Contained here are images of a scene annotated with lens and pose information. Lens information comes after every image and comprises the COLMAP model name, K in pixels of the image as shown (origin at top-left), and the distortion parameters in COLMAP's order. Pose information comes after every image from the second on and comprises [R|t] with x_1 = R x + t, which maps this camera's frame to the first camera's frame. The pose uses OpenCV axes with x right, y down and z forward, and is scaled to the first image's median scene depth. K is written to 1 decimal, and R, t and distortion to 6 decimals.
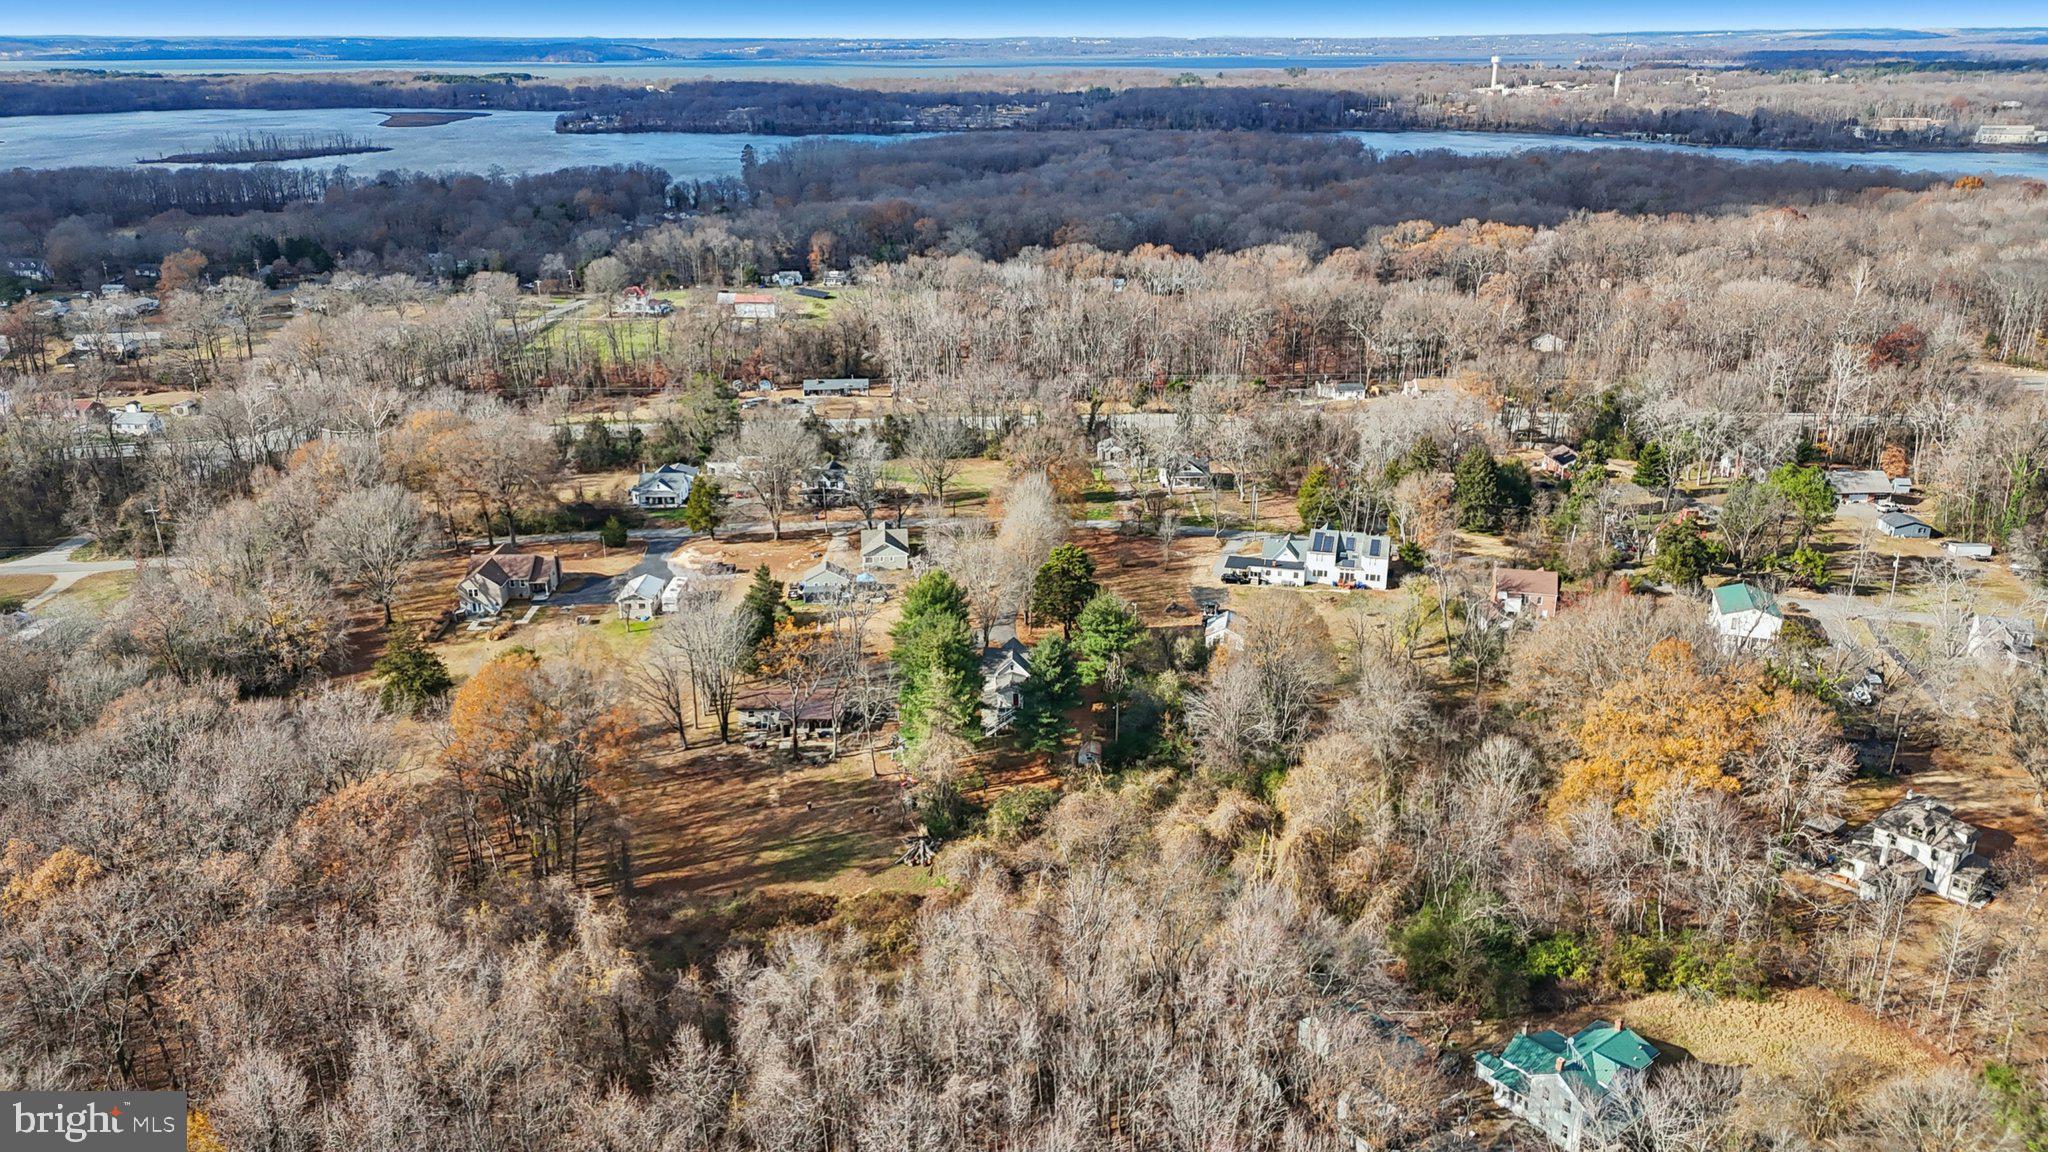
lens RADIAL K [[1484.0, 0, 1030.0], [0, 1484.0, 635.3], [0, 0, 1]] dist [0.108798, -0.001264]
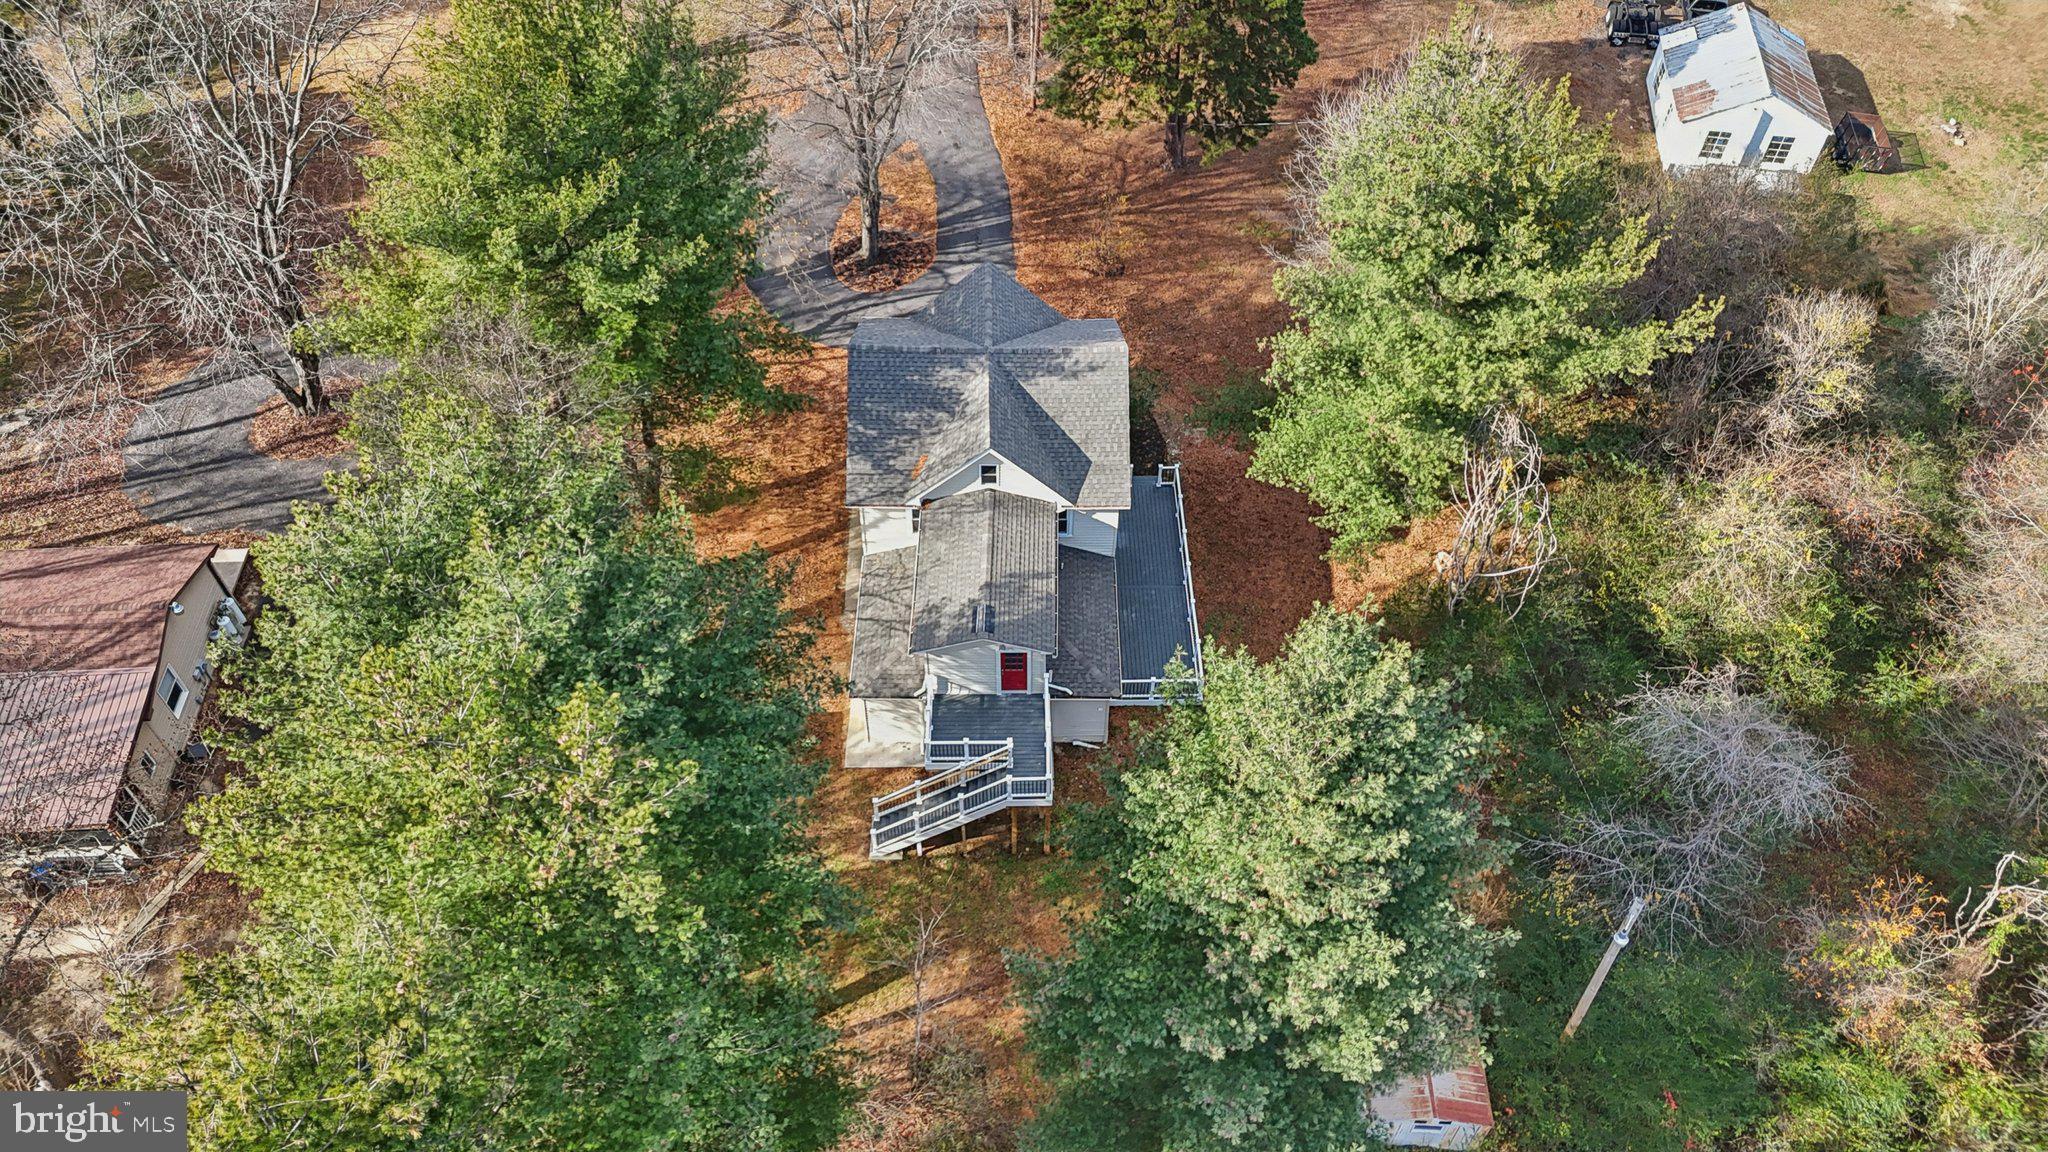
lens RADIAL K [[1518.7, 0, 1024.0], [0, 1518.7, 576.0], [0, 0, 1]] dist [0.033360, -0.008078]
pose [[0.999226, -0.018805, 0.034546, -0.012122], [0.000832, 0.888210, 0.459438, -0.050526], [-0.039324, -0.459054, 0.887538, 0.664846]]
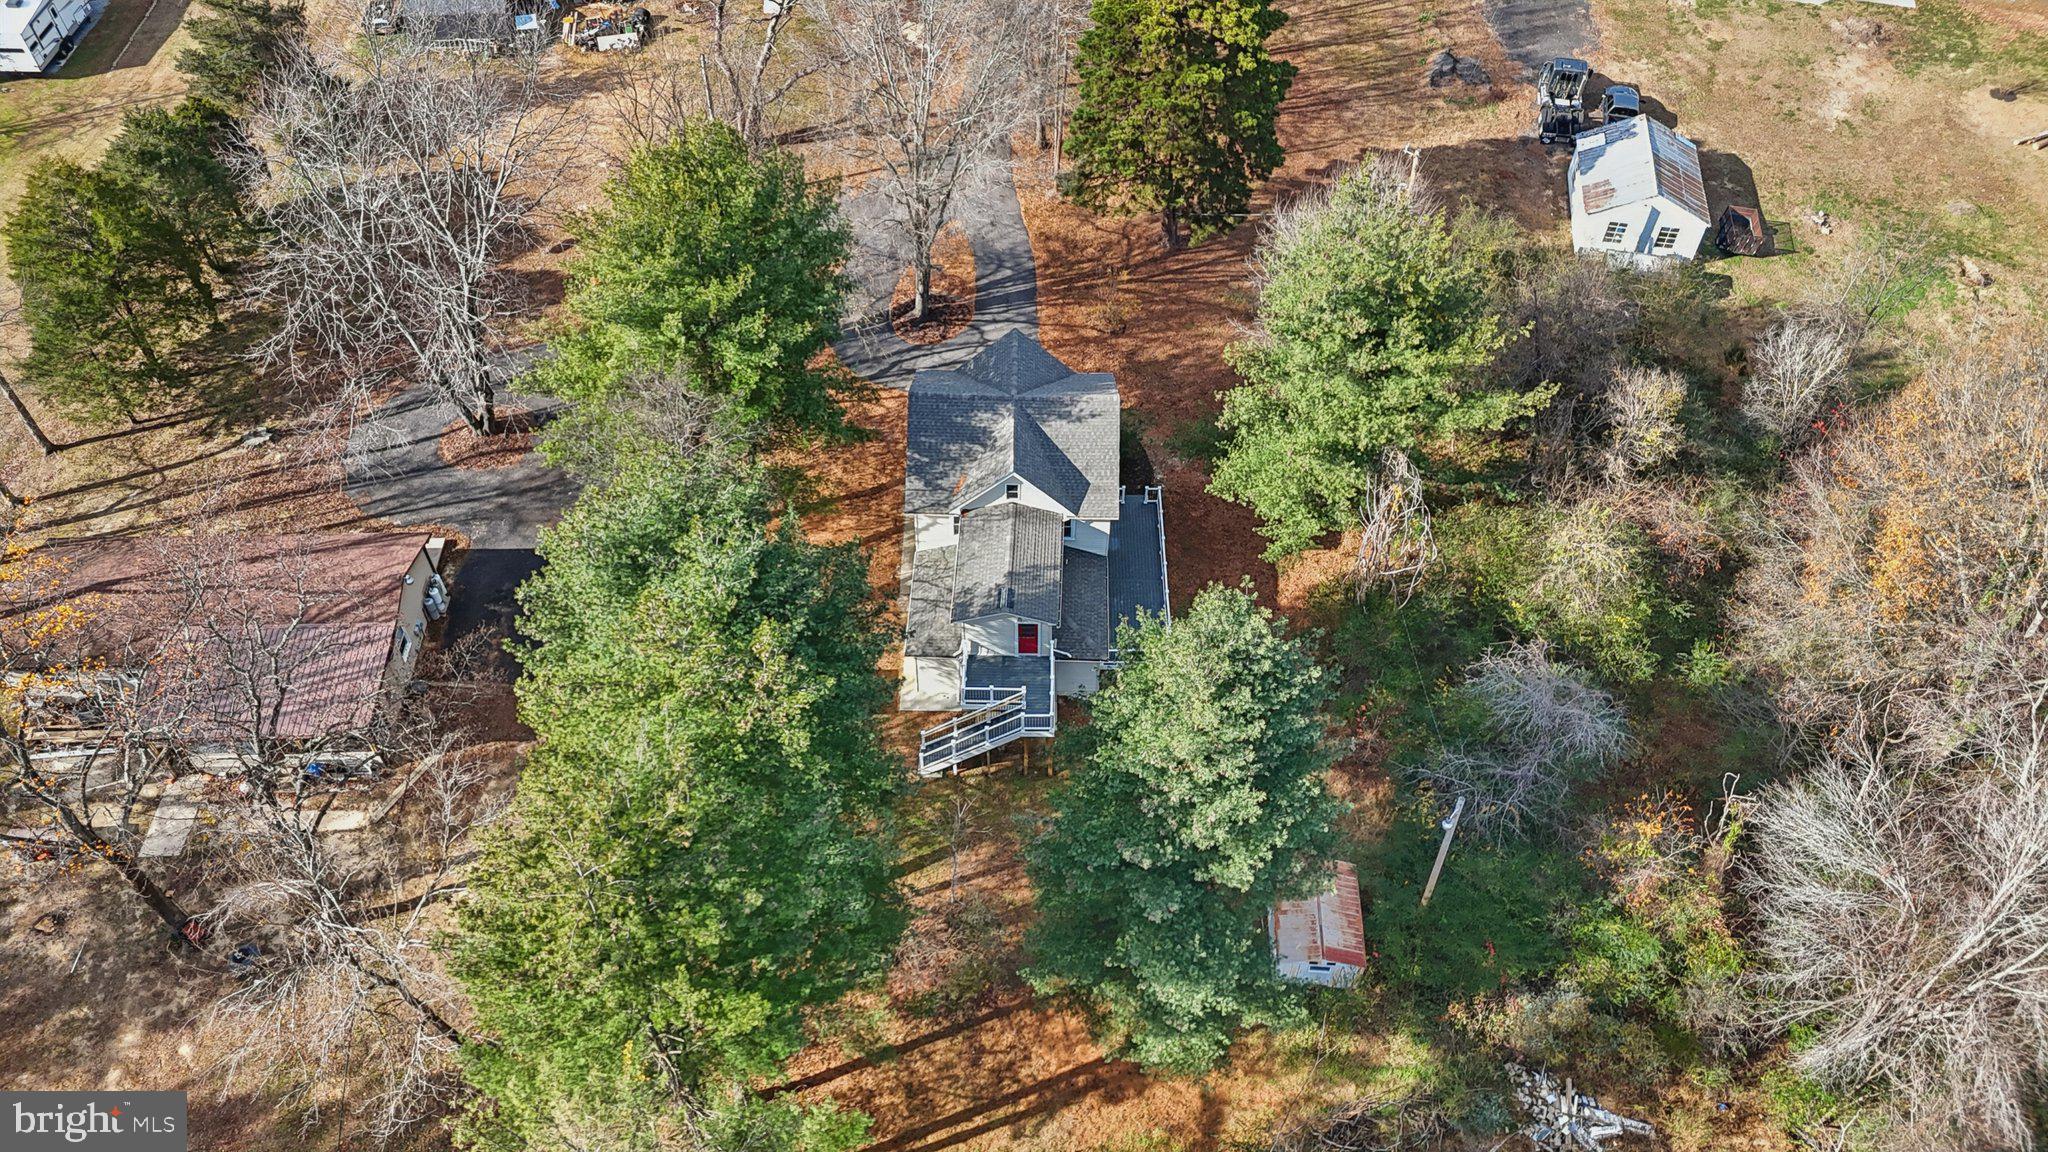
lens RADIAL K [[1518.7, 0, 1024.0], [0, 1518.7, 576.0], [0, 0, 1]] dist [0.033360, -0.008078]
pose [[0.999864, 0.001149, 0.016455, -0.011903], [-0.008436, 0.892875, 0.450226, -0.073775], [-0.014175, -0.450303, 0.892763, 0.612199]]
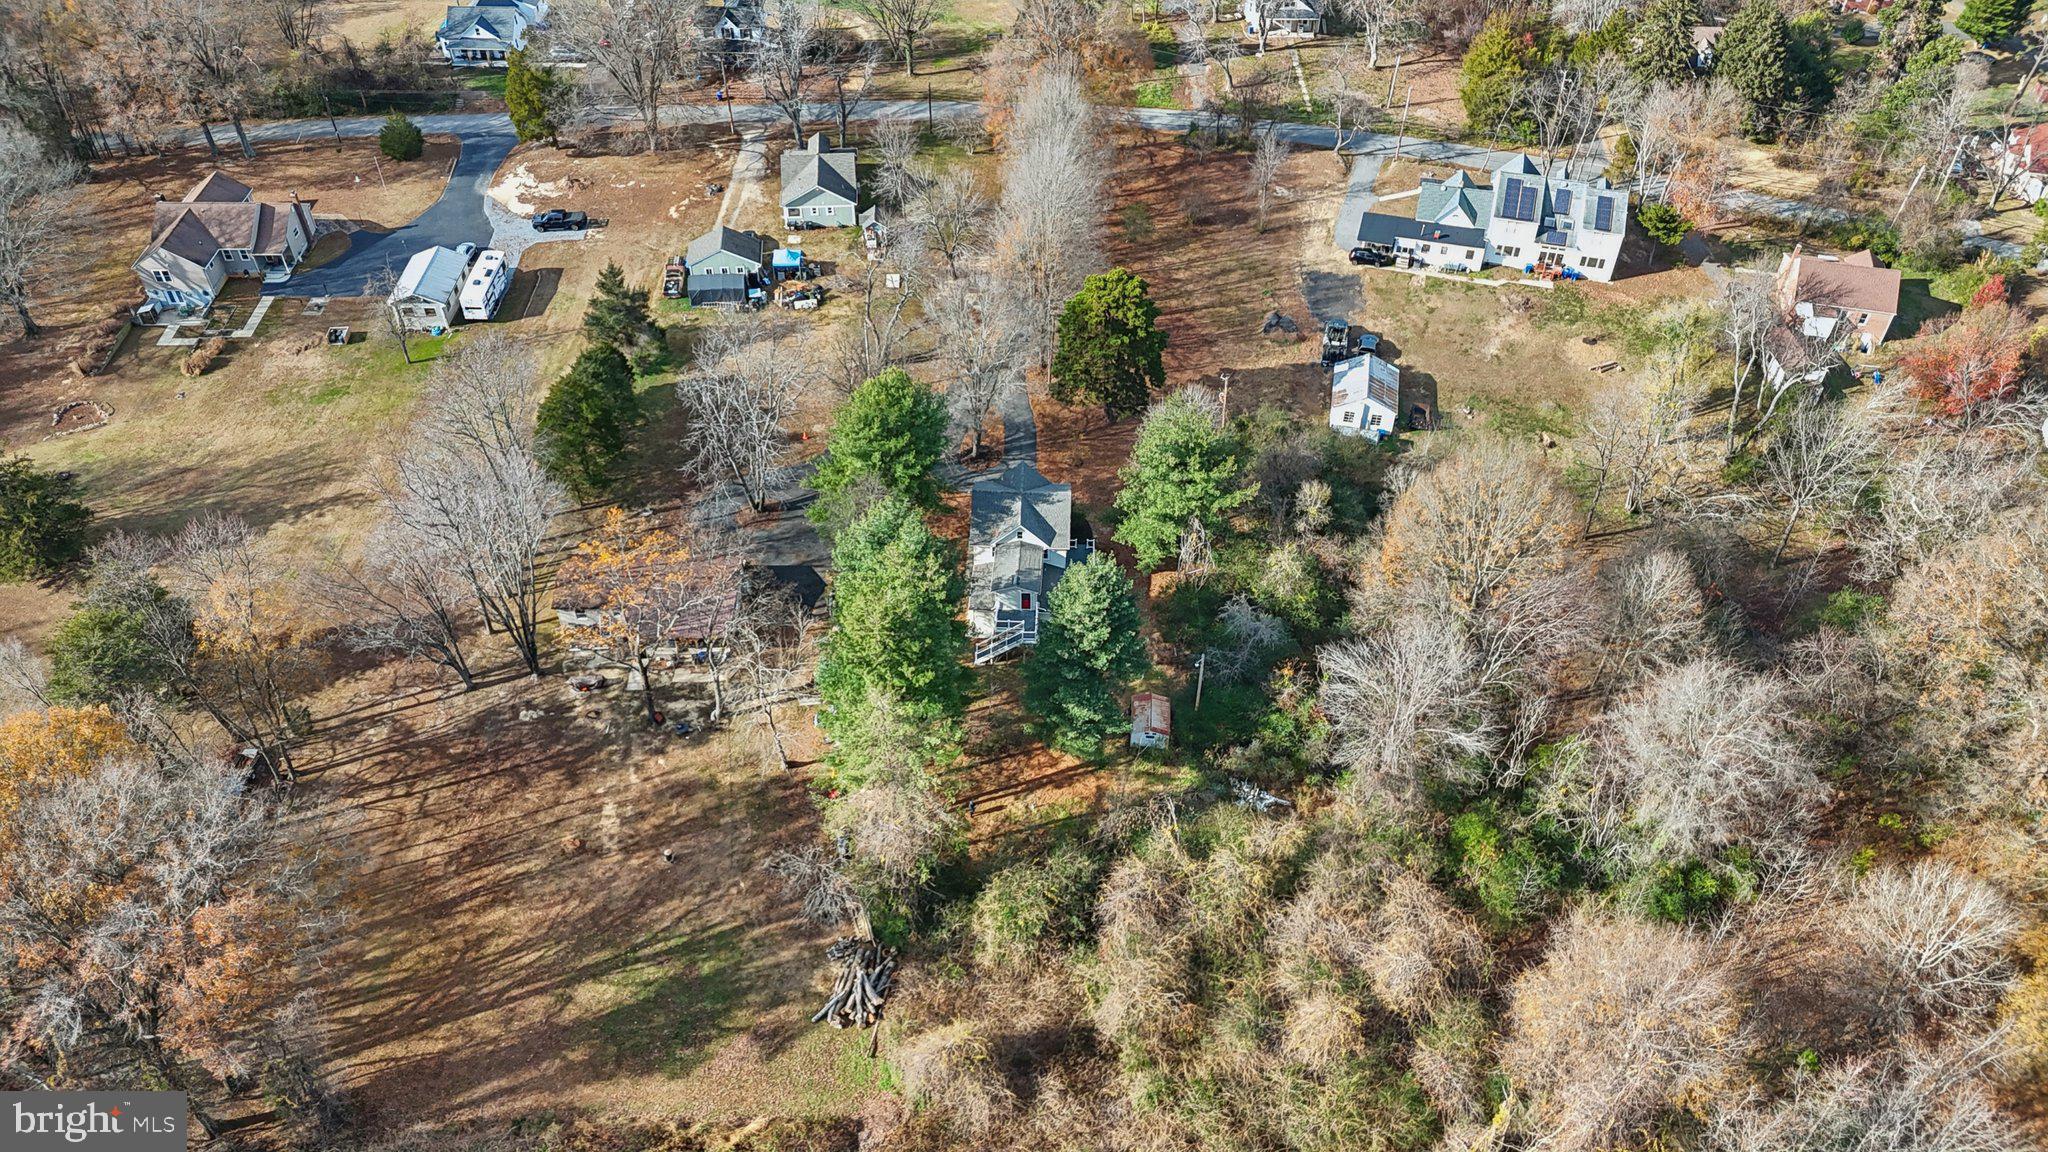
lens RADIAL K [[1515.8, 0, 1024.0], [0, 1515.8, 576.0], [0, 0, 1]] dist [0.051295, -0.001482]
pose [[0.999889, 0.014884, -0.001114, -0.007898], [-0.013481, 0.932633, 0.360575, -0.148106], [0.006406, -0.360520, 0.932730, 0.356157]]
